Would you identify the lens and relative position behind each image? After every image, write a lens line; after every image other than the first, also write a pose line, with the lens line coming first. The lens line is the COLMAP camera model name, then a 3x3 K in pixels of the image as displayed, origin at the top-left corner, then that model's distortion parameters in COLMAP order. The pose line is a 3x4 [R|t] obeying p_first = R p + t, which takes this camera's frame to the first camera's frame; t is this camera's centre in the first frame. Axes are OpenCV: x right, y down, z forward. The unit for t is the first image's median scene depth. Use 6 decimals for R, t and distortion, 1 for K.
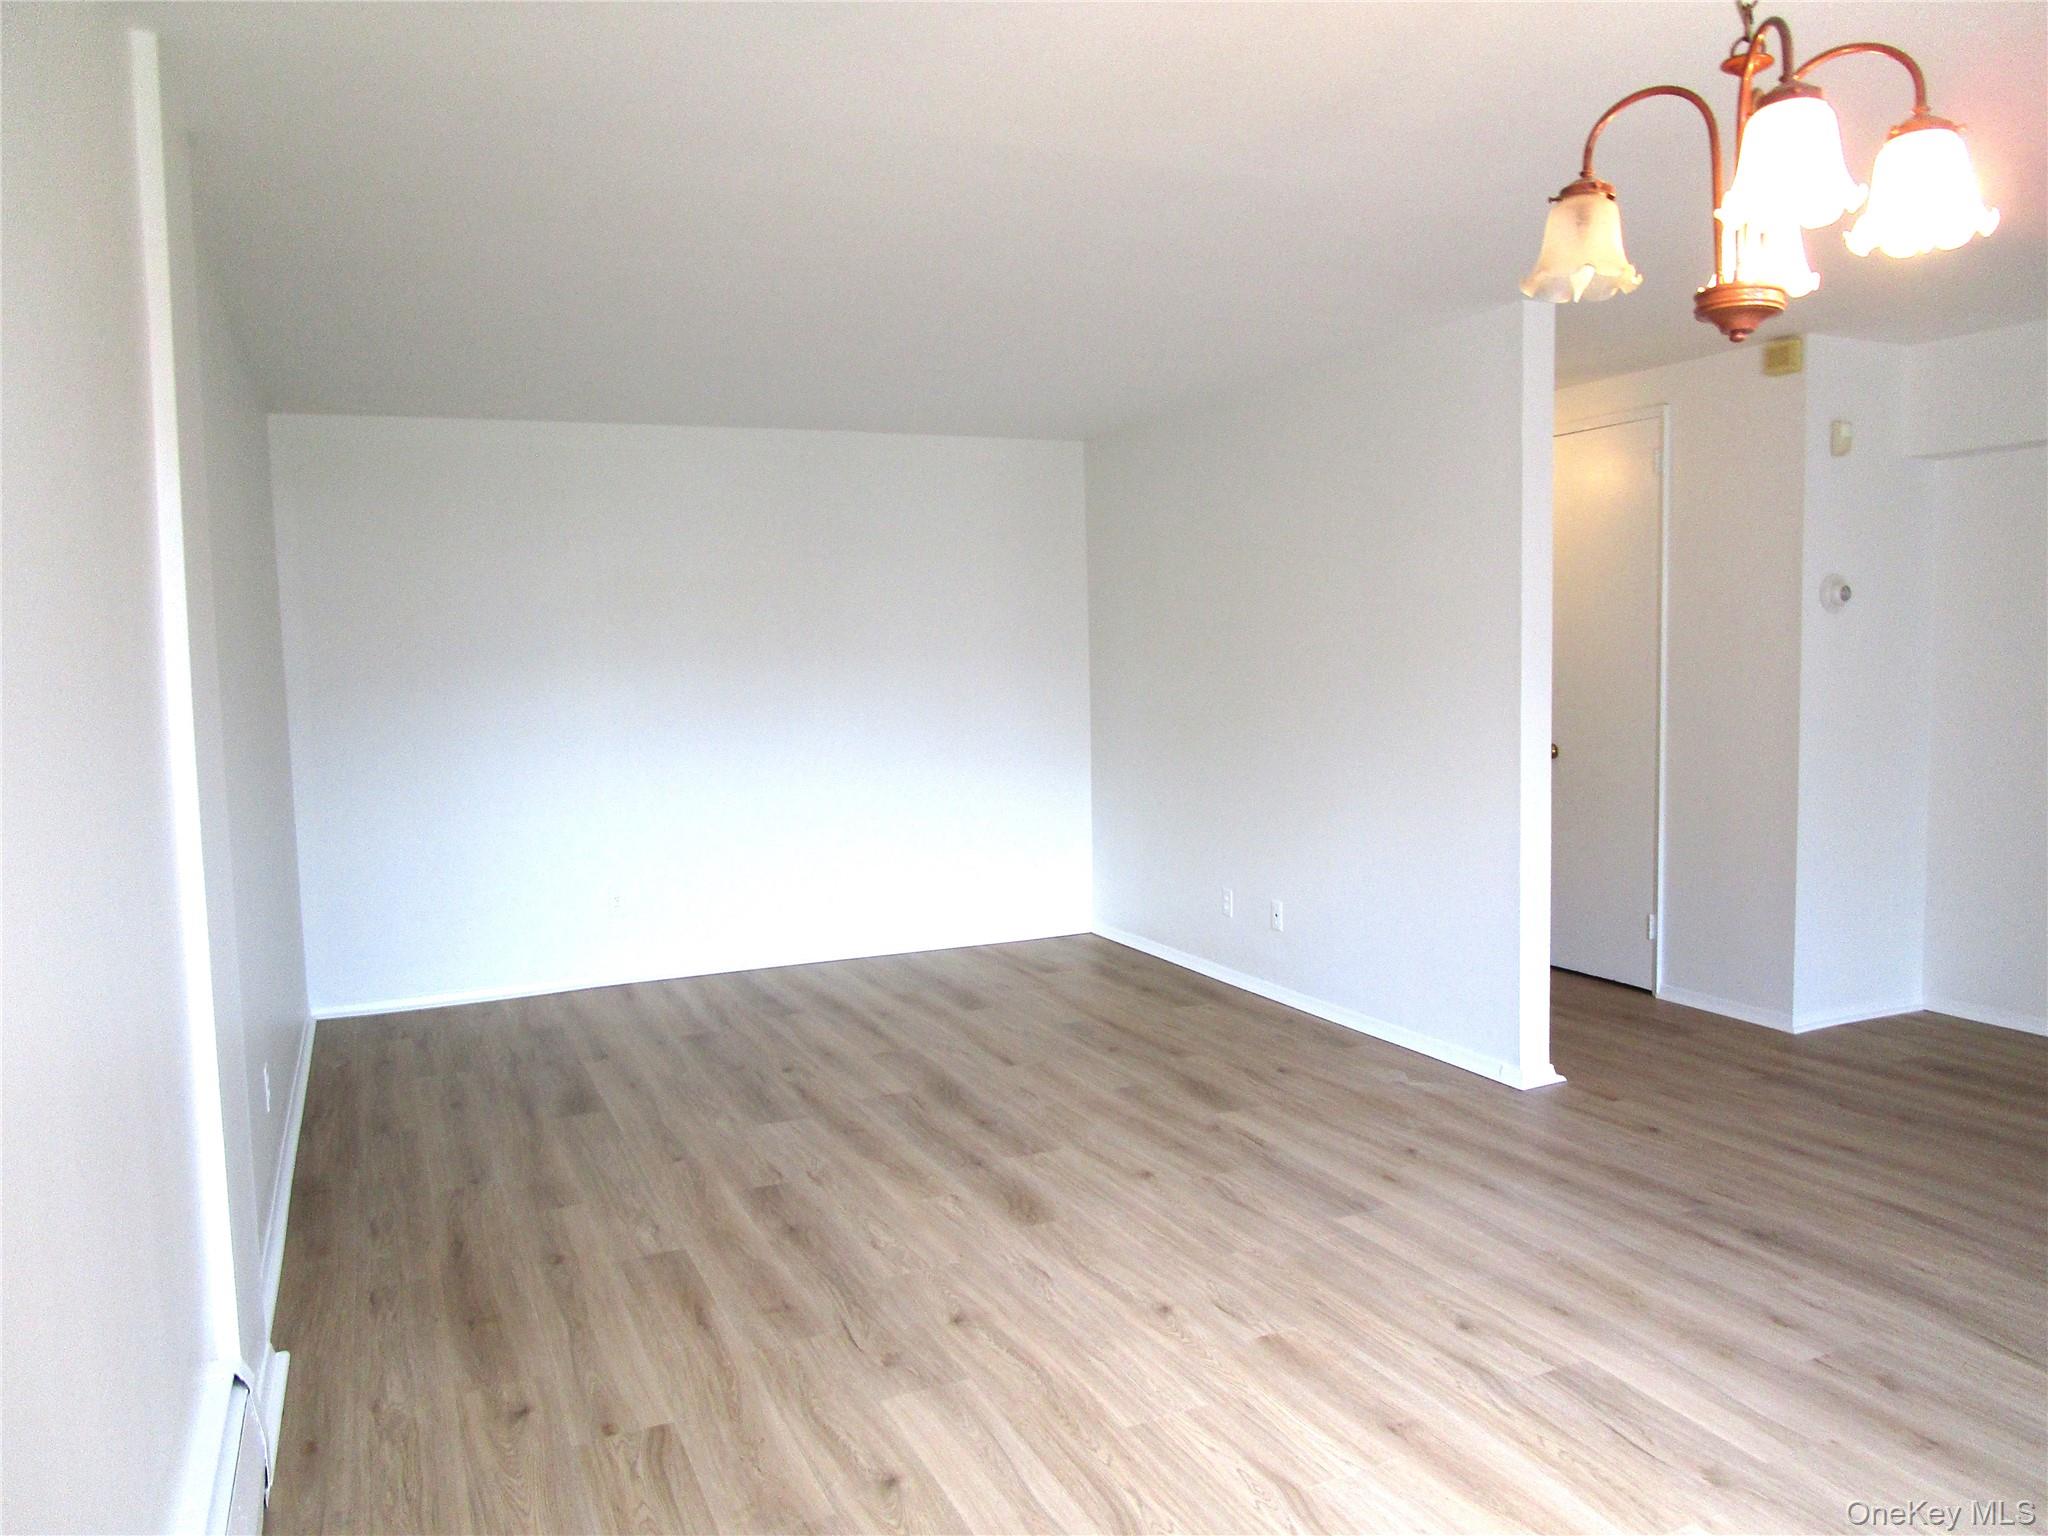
lens RADIAL K [[1464.5, 0, 1008.9], [0, 1464.5, 771.5], [0, 0, 1]] dist [-0.041333, 0.008222]
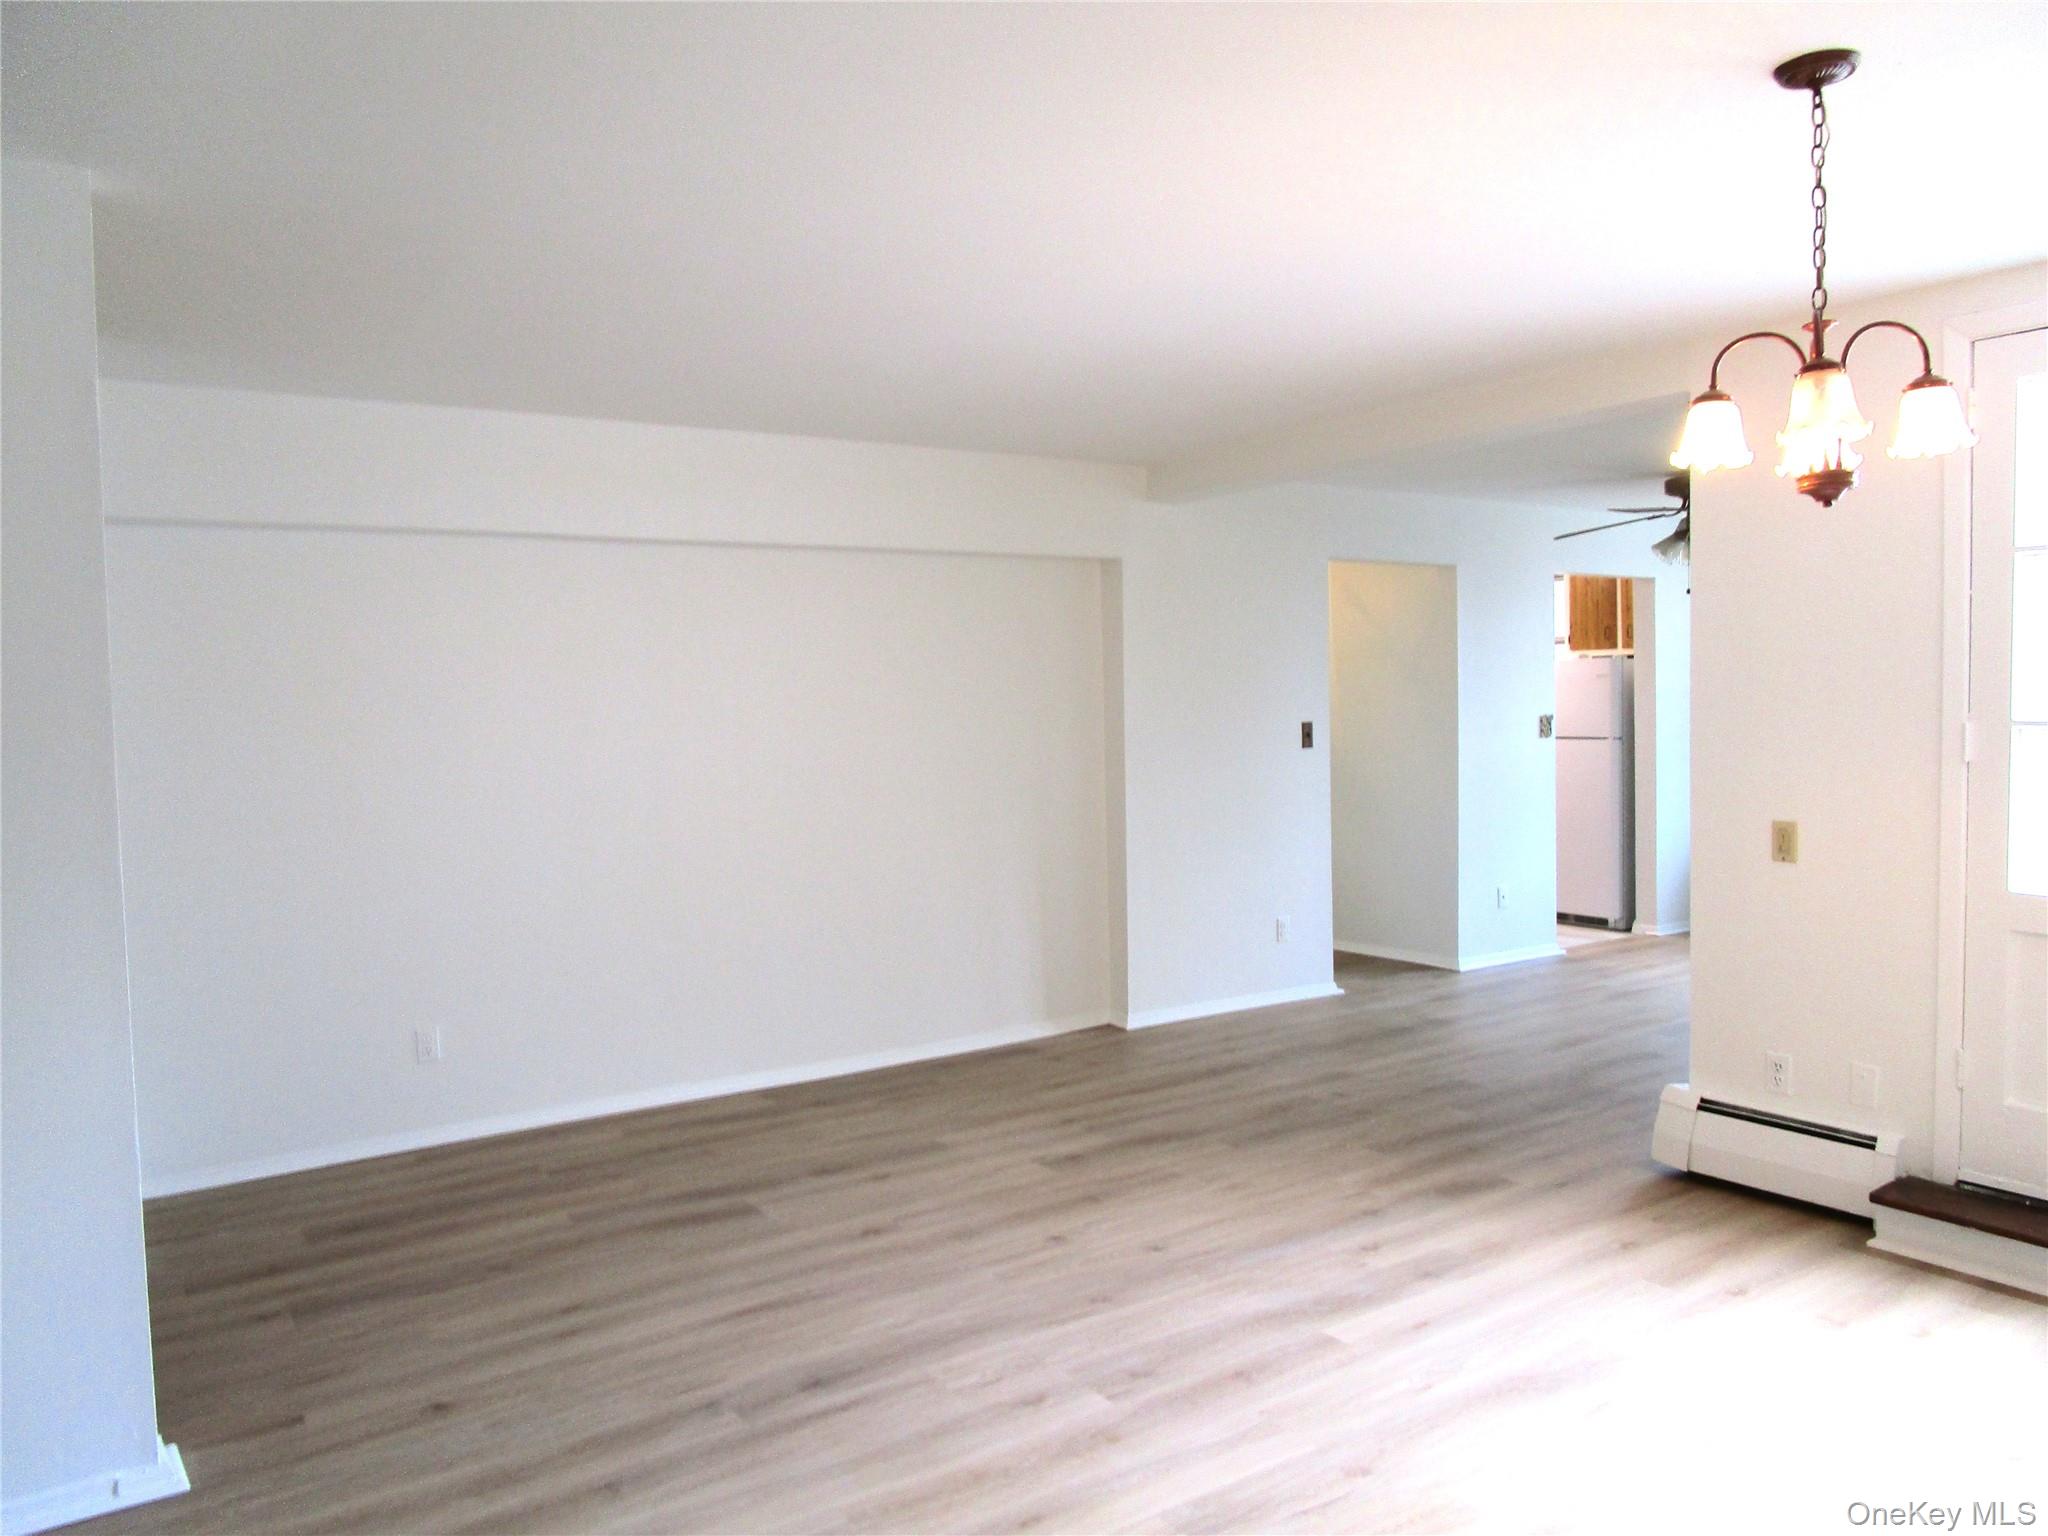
lens RADIAL K [[1425.4, 0, 1016.1], [0, 1425.4, 775.2], [0, 0, 1]] dist [-0.018342, 0.003891]
pose [[-0.167126, -0.026494, 0.985579, -0.366241], [0.112320, 0.992619, 0.045730, -0.086586], [-0.979517, 0.118343, -0.162917, 0.941305]]
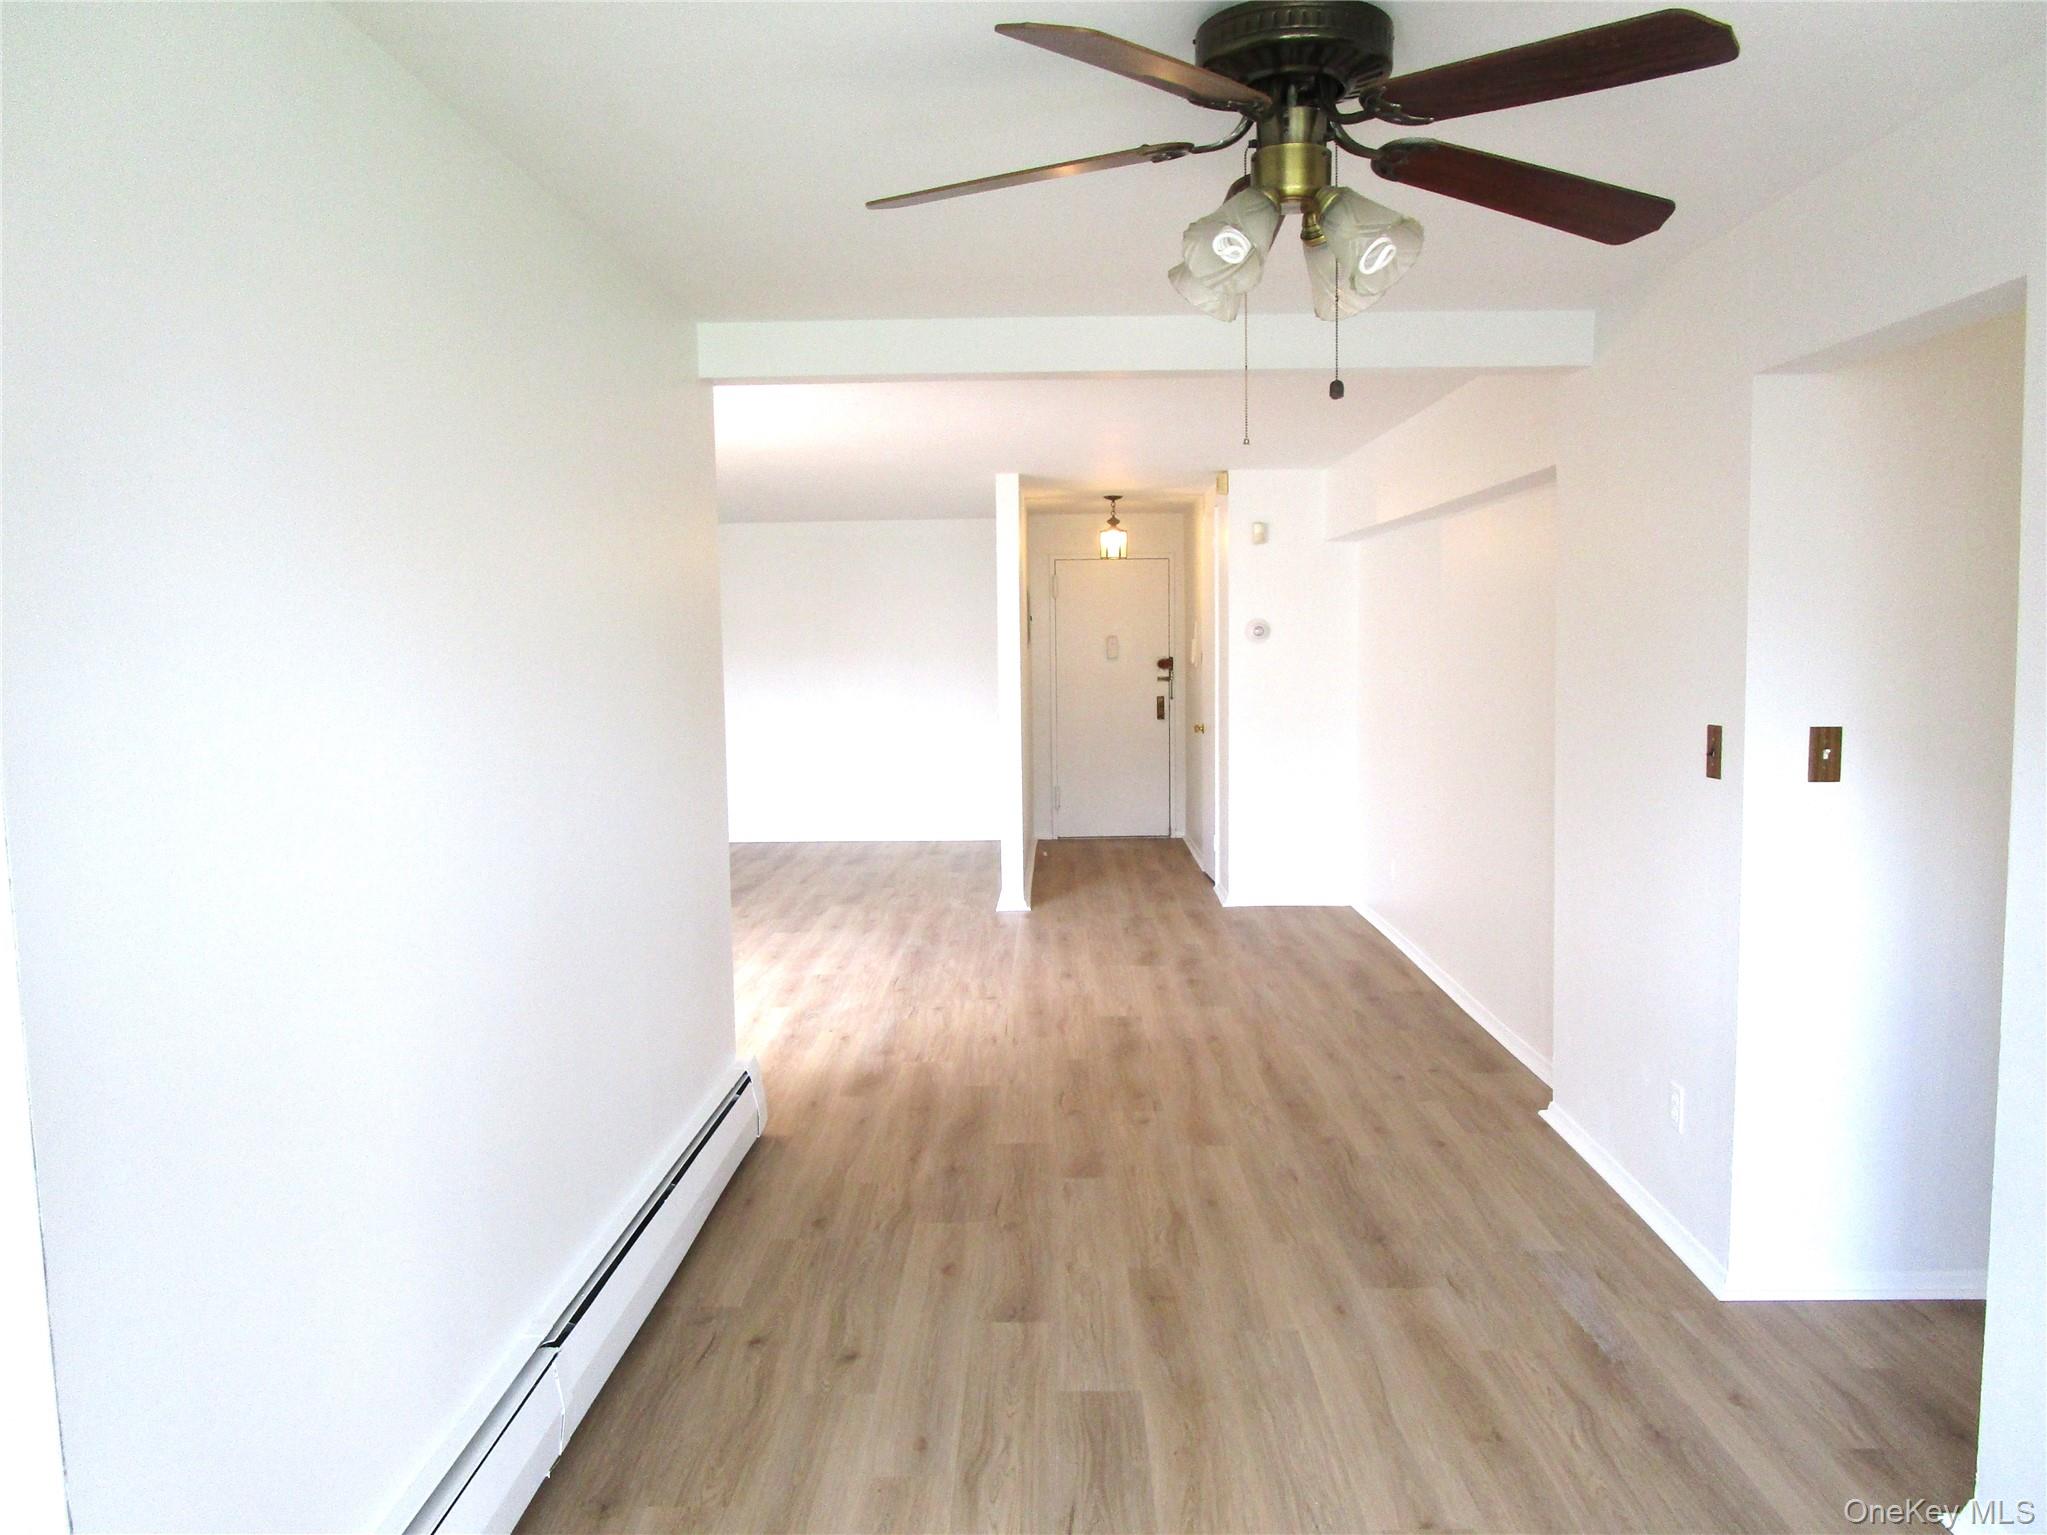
lens RADIAL K [[1535.4, 0, 1023.5], [0, 1535.4, 767.5], [0, 0, 1]] dist [0.000074, 0.001187]
pose [[0.906882, 0.043433, -0.419141, 1.543586], [-0.038161, 0.999052, 0.020957, 0.001777], [0.419654, -0.003011, 0.907679, -0.946063]]
